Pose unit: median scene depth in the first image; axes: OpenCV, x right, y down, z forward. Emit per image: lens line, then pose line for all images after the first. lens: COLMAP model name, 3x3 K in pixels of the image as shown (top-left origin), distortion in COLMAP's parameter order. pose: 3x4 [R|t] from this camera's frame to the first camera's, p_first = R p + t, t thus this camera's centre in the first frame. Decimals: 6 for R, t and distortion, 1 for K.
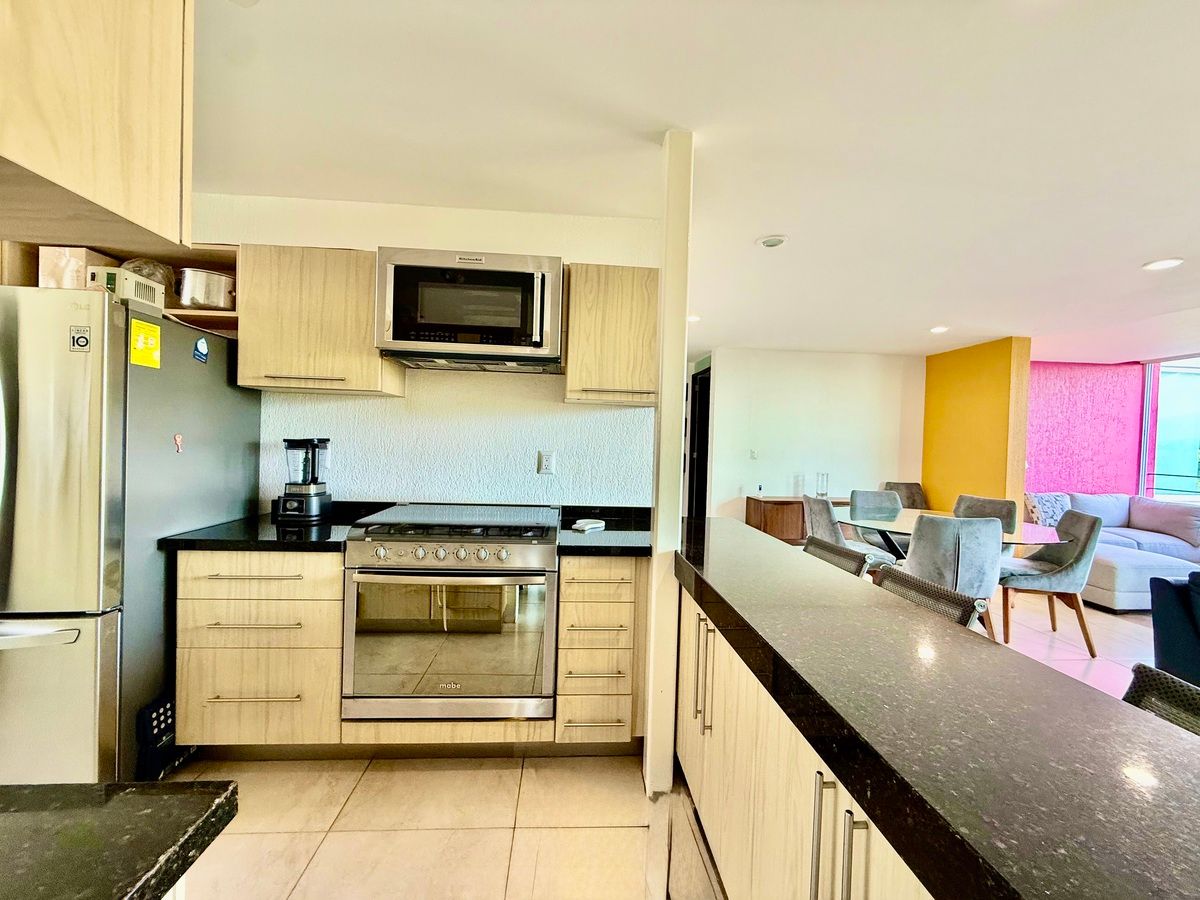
lens RADIAL K [[480.2, 0, 595.0], [0, 480.2, 448.2], [0, 0, 1]] dist [0.001173, 0.000326]
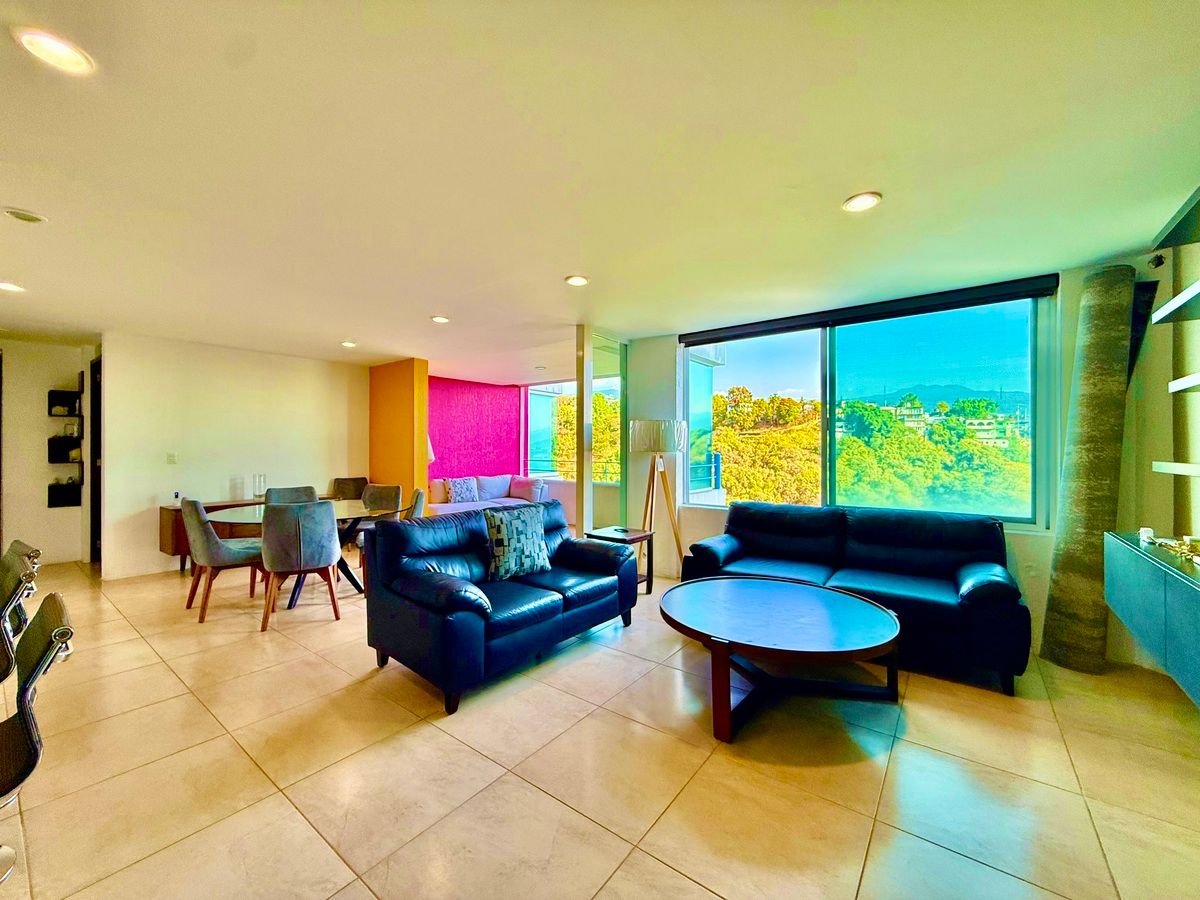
lens RADIAL K [[480.2, 0, 595.0], [0, 480.2, 448.2], [0, 0, 1]] dist [0.001173, 0.000326]
pose [[0.662048, -0.025241, 0.749036, 0.188252], [0.028863, 0.999550, 0.008172, 0.010330], [-0.748905, 0.016209, 0.662479, -0.177076]]
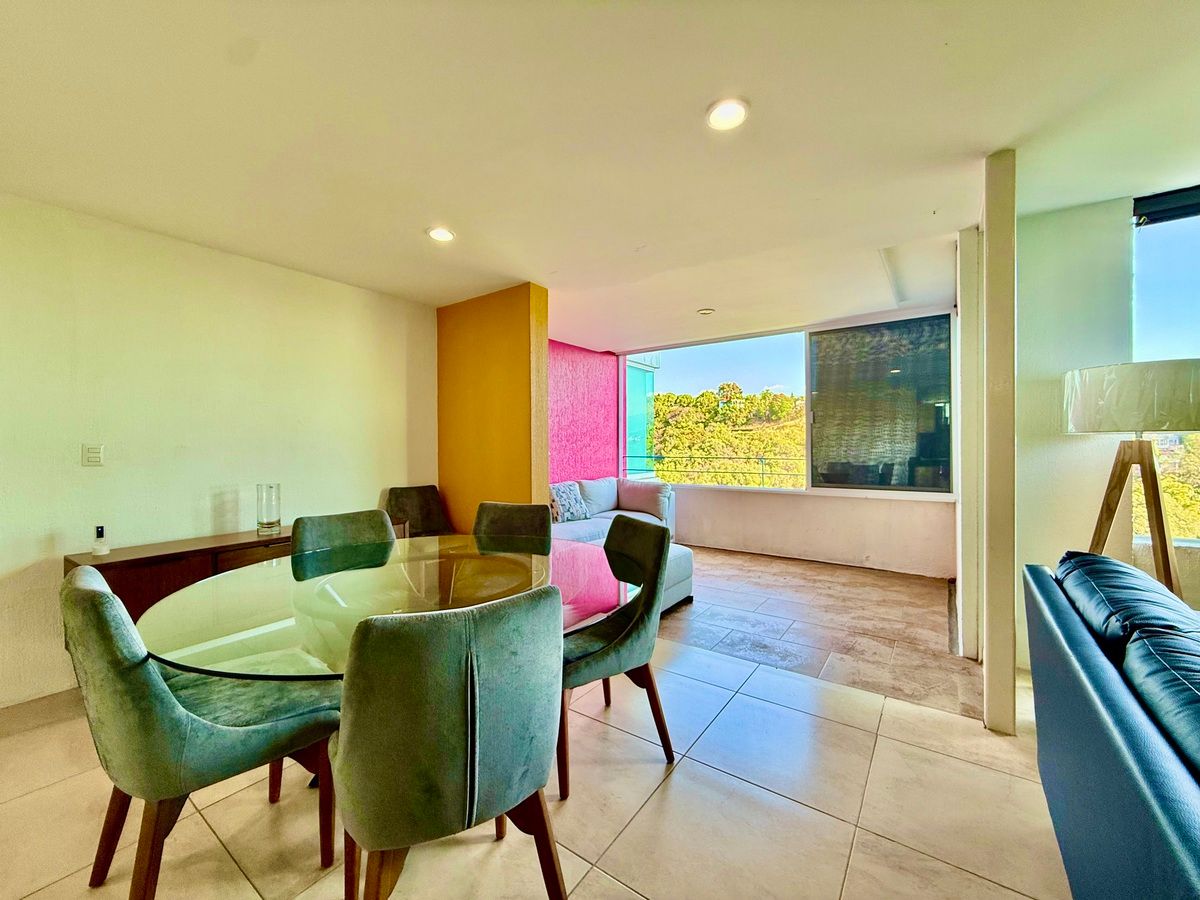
lens RADIAL K [[480.2, 0, 595.0], [0, 480.2, 448.2], [0, 0, 1]] dist [0.001173, 0.000326]
pose [[0.641294, -0.033898, 0.766546, 0.296964], [0.036048, 0.999252, 0.014032, 0.017869], [-0.766448, 0.018634, 0.642036, 0.380210]]
